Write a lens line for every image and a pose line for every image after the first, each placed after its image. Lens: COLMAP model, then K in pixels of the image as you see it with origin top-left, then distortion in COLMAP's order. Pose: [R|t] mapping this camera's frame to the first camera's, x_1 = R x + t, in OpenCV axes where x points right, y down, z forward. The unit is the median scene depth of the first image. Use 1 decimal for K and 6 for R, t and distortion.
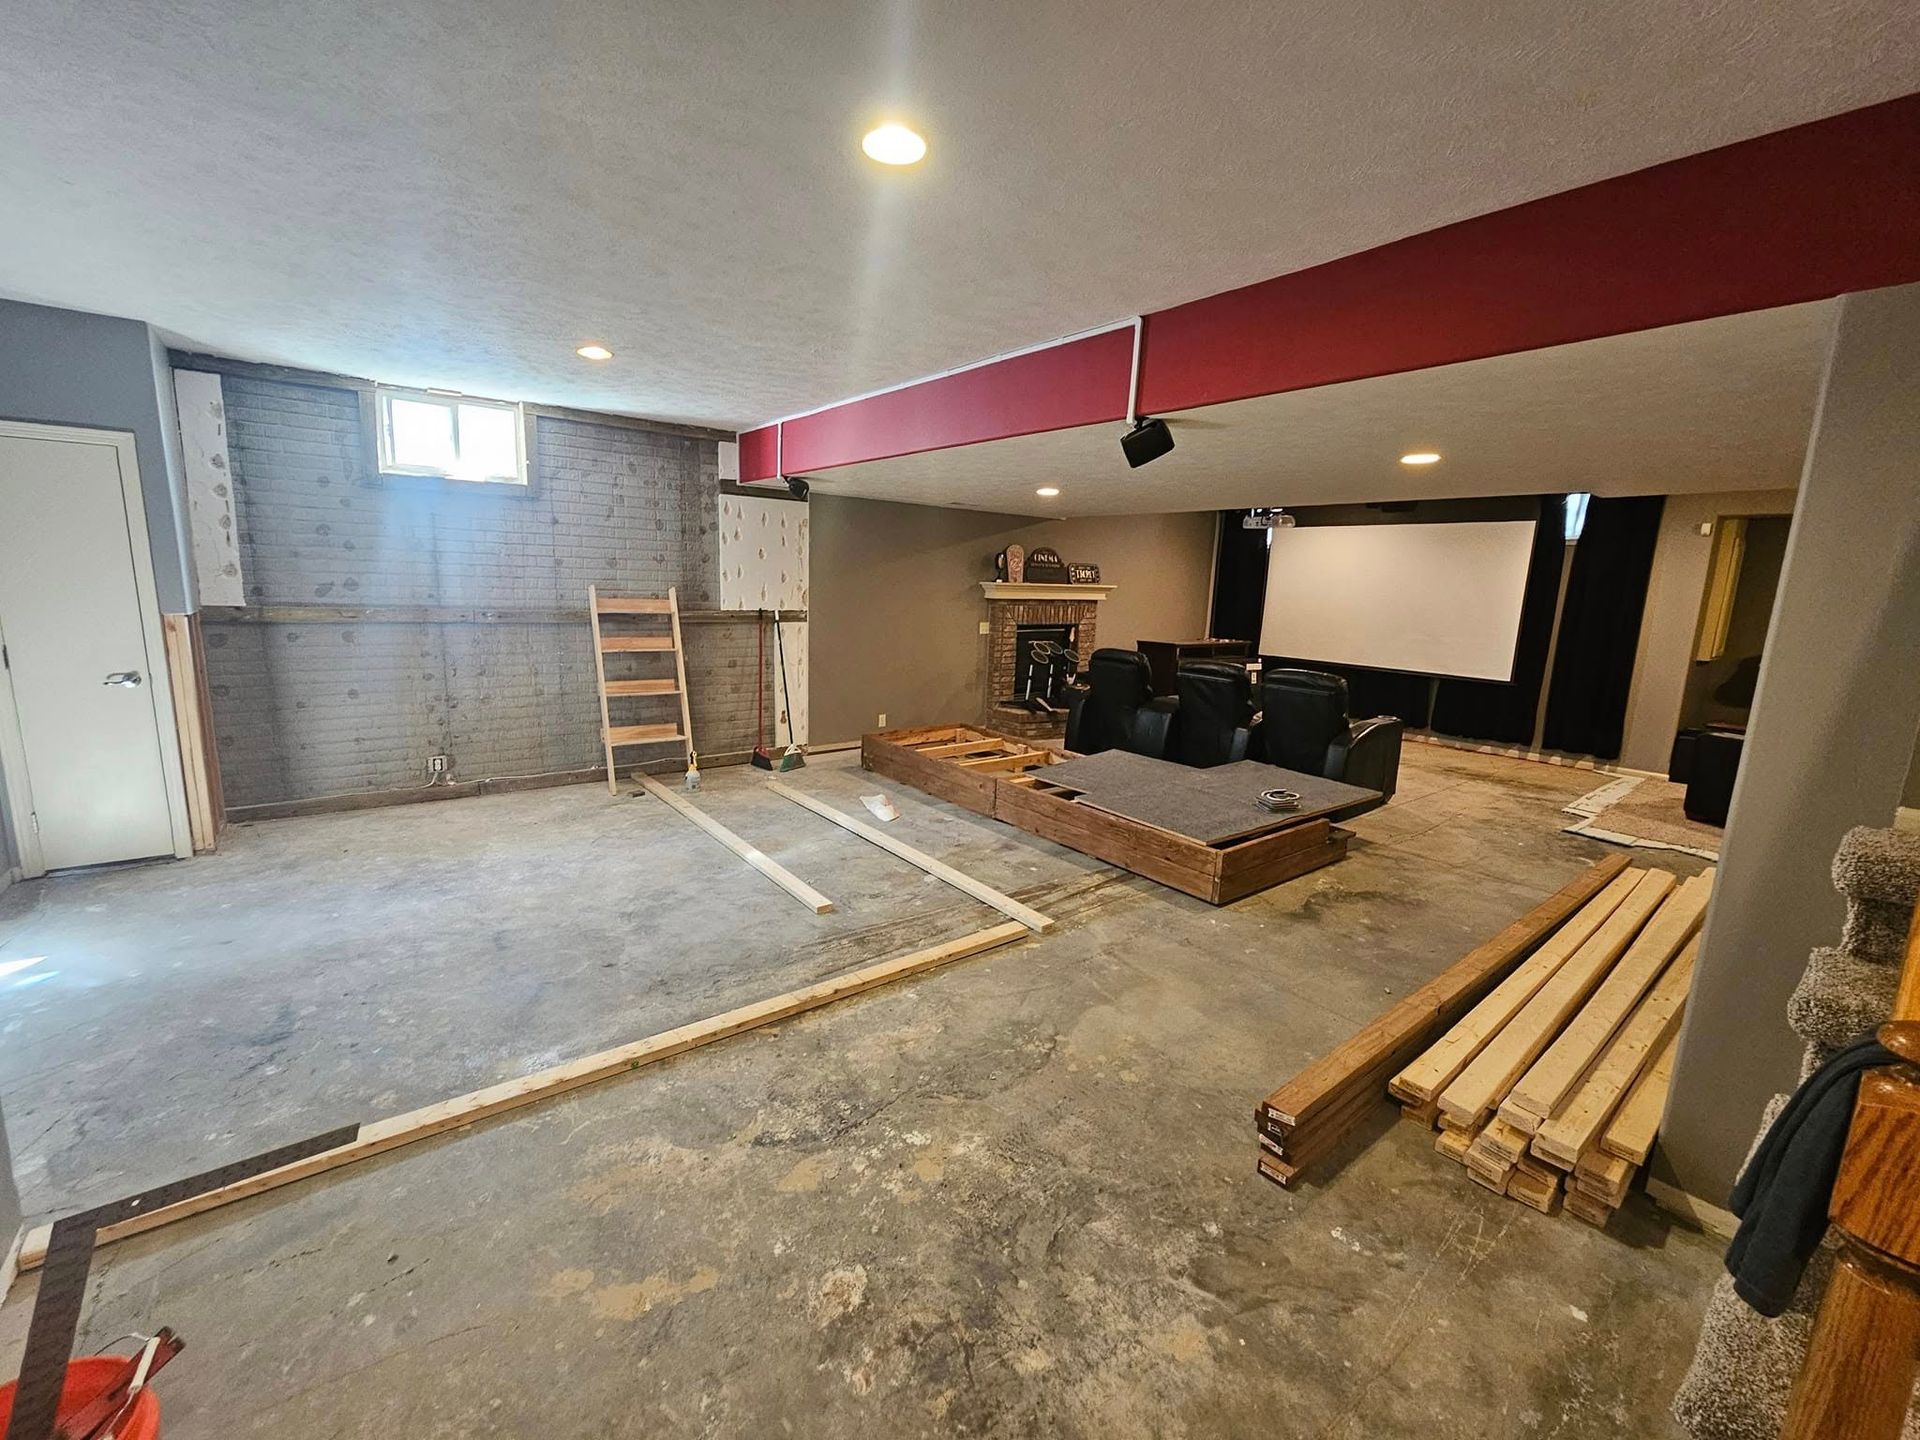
lens RADIAL K [[779.5, 0, 960.0], [0, 779.5, 720.0], [0, 0, 1]] dist [0.000358, -0.000194]
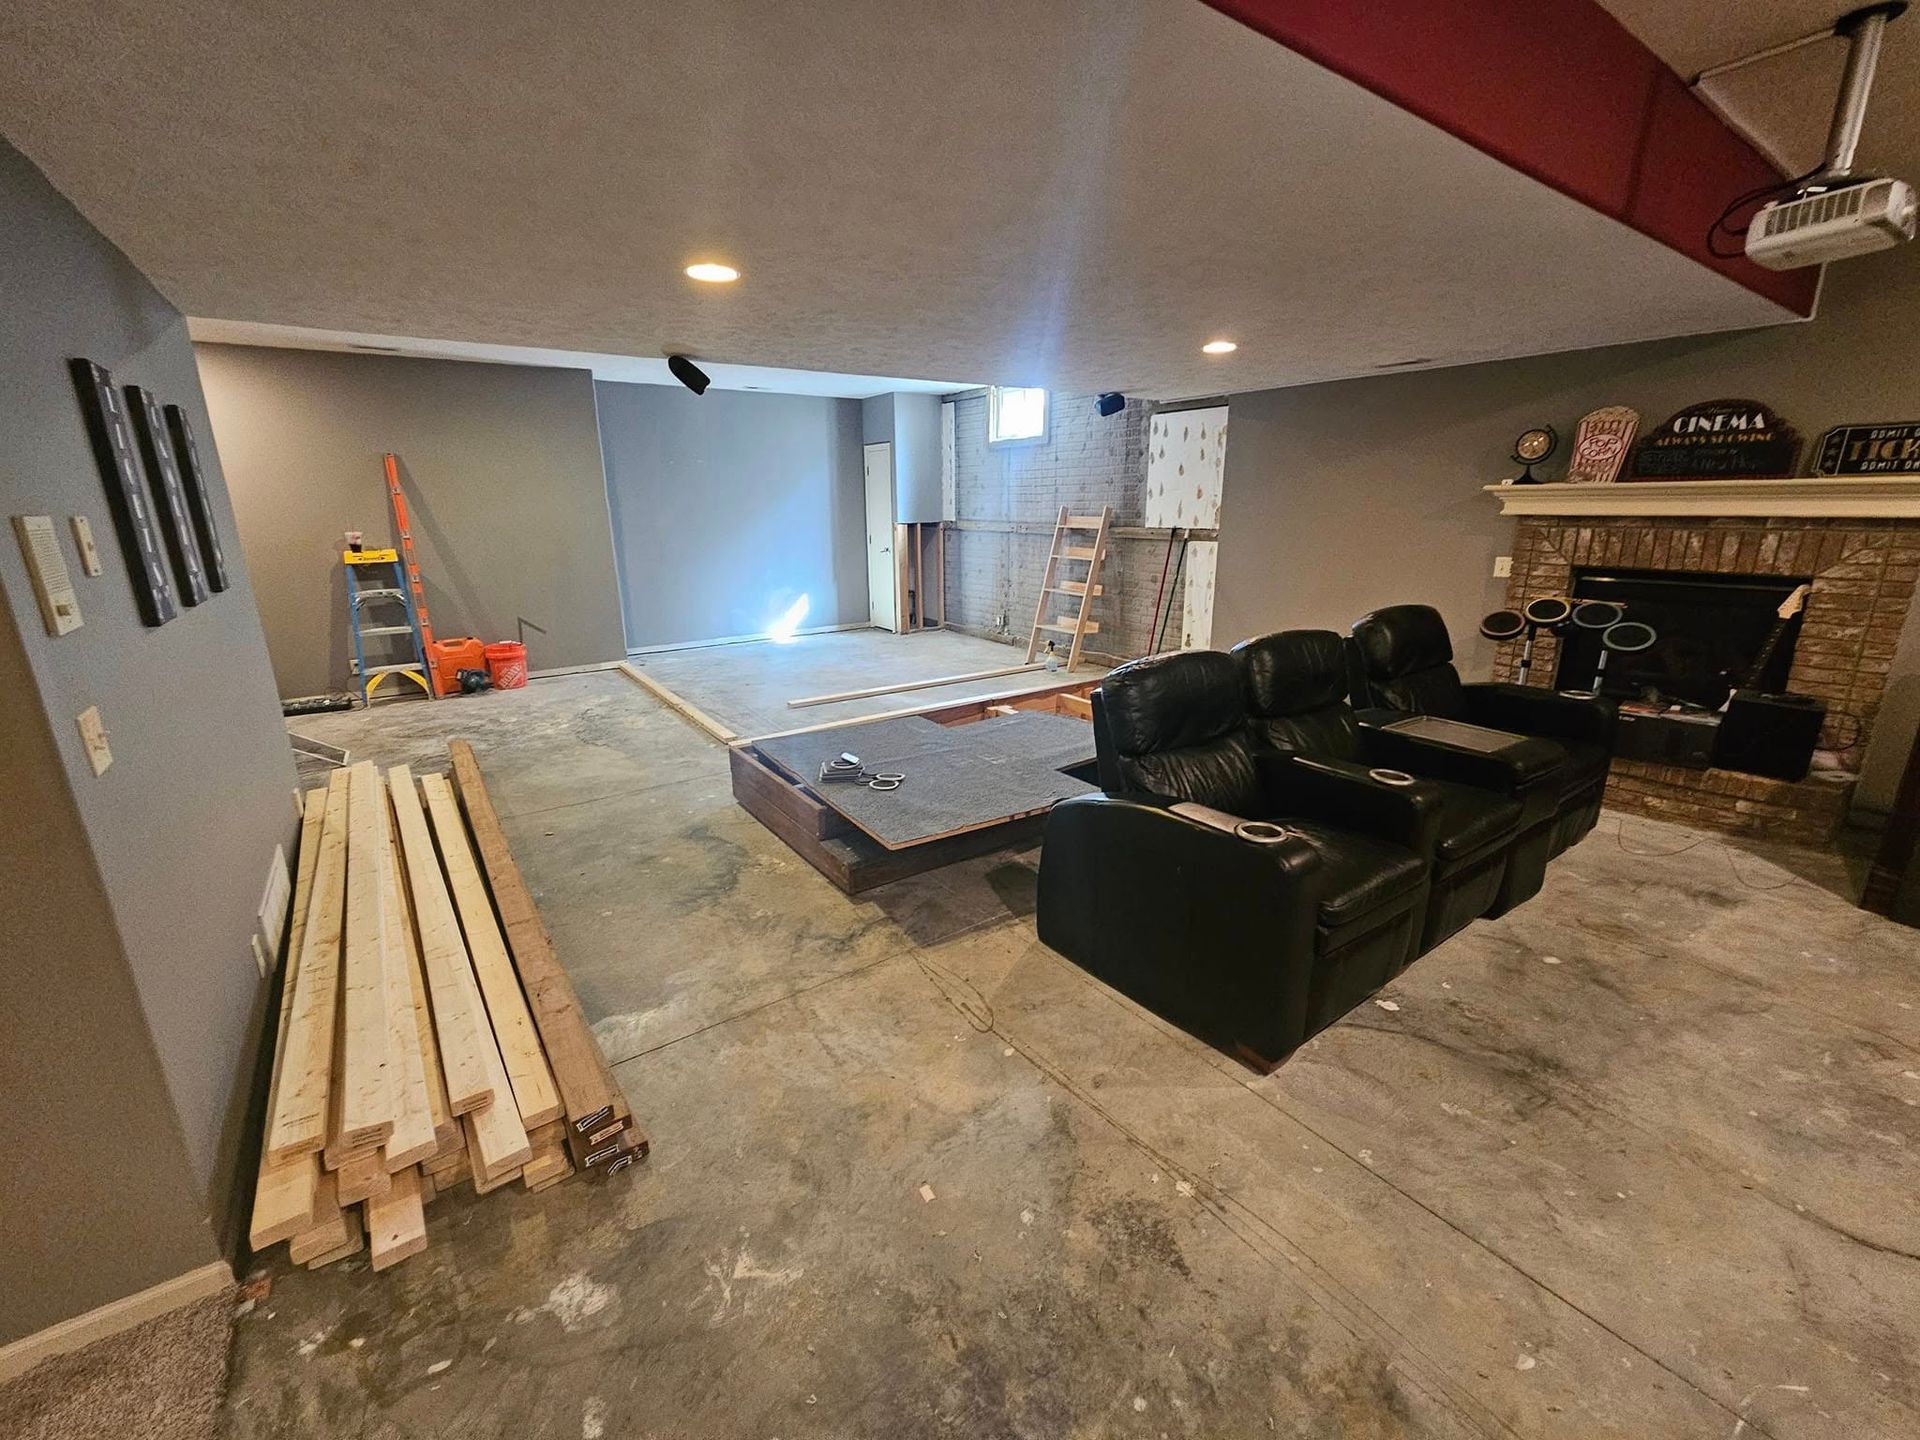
lens RADIAL K [[796.0, 0, 960.0], [0, 796.0, 720.0], [0, 0, 1]] dist [-0.002724, -0.000203]
pose [[-0.051111, 0.232629, -0.971222, 1.069495], [-0.169069, 0.956440, 0.237986, -0.134399], [0.984278, 0.176367, -0.009554, 1.037371]]
